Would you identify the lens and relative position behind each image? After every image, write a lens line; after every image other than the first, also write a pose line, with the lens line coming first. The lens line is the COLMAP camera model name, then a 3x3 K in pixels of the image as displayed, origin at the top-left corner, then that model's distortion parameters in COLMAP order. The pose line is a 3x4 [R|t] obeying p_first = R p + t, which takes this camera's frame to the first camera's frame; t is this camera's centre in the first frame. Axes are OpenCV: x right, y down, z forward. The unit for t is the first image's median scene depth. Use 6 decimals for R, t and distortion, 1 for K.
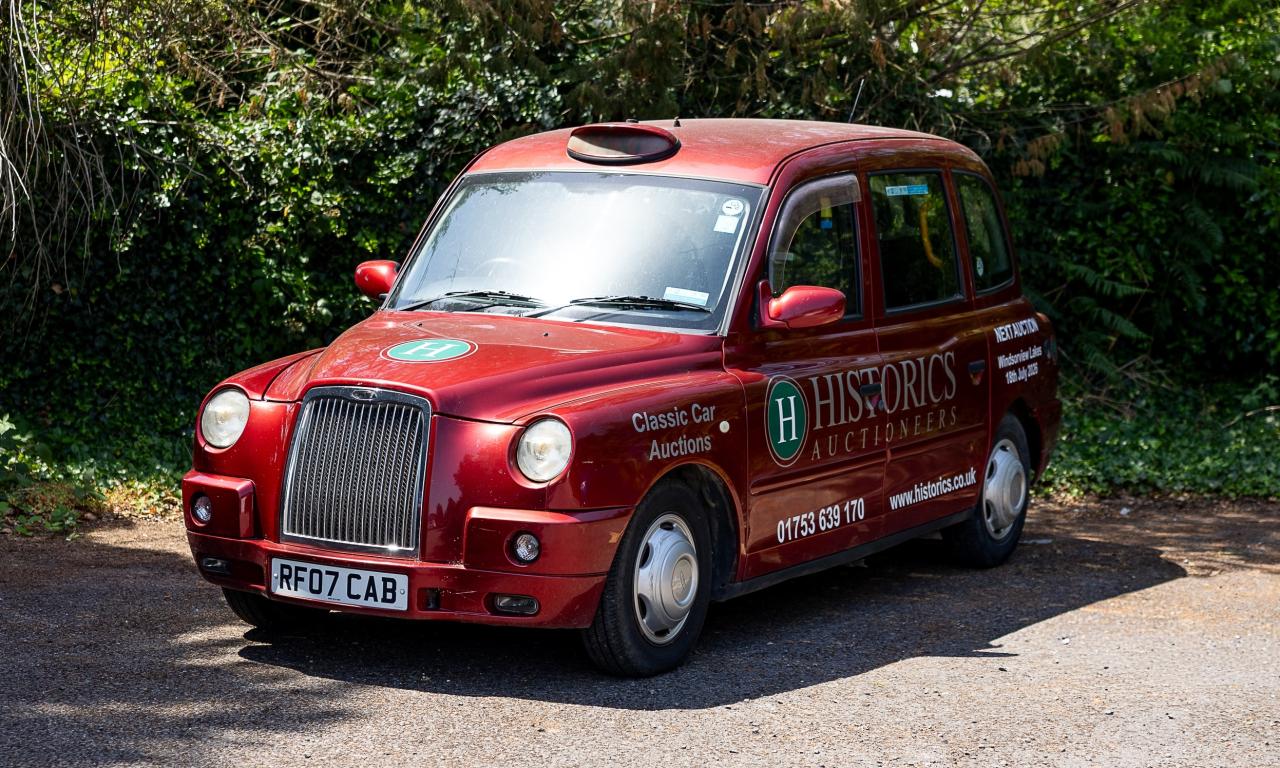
lens RADIAL K [[2693.4, 0, 581.8], [0, 2693.4, 350.5], [0, 0, 1]] dist [0.006962, 0.000000]
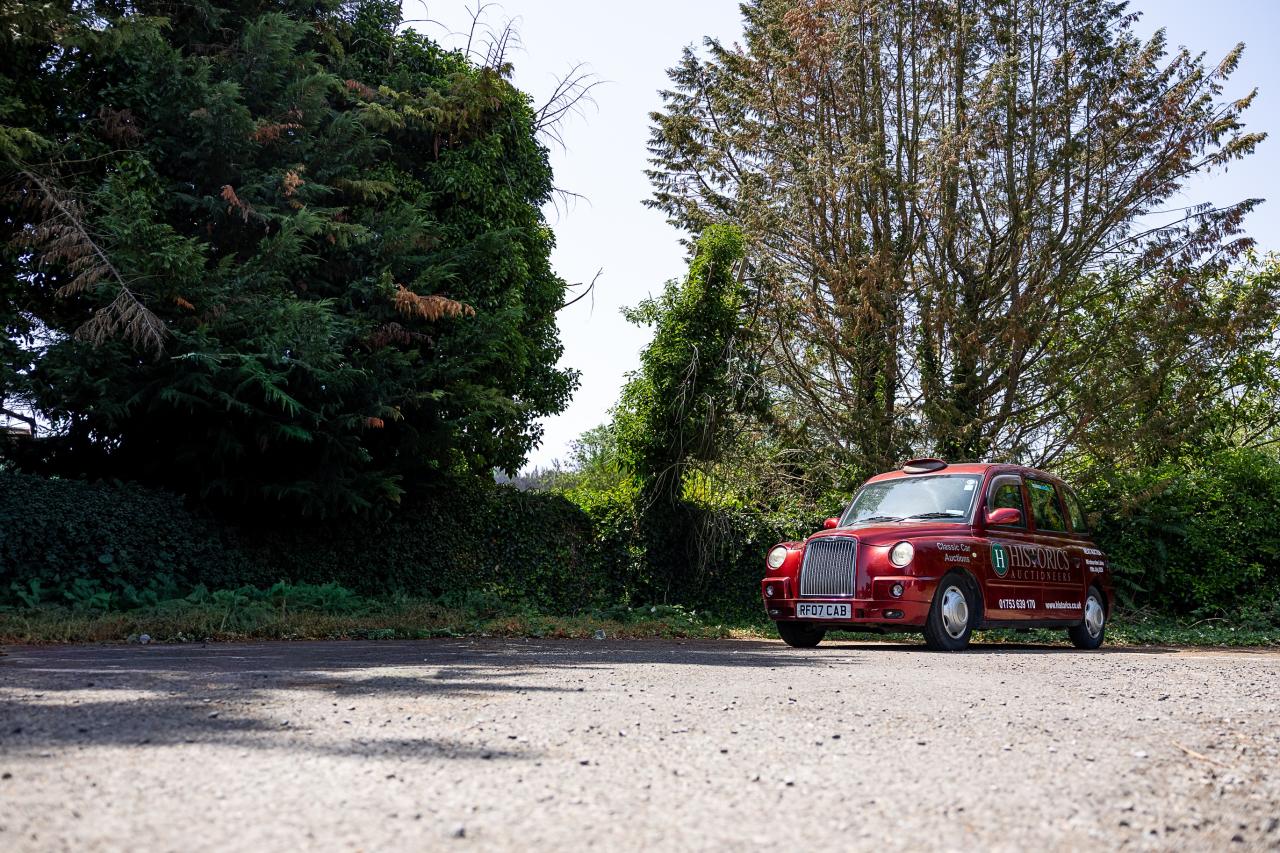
lens RADIAL K [[968.7, 0, 642.6], [0, 968.7, 427.2], [0, 0, 1]] dist [-0.017871, 0.020971]
pose [[0.967675, -0.055470, -0.246024, -0.018391], [-0.014237, 0.961942, -0.272884, 0.161691], [0.251798, 0.267566, 0.930057, 0.040232]]
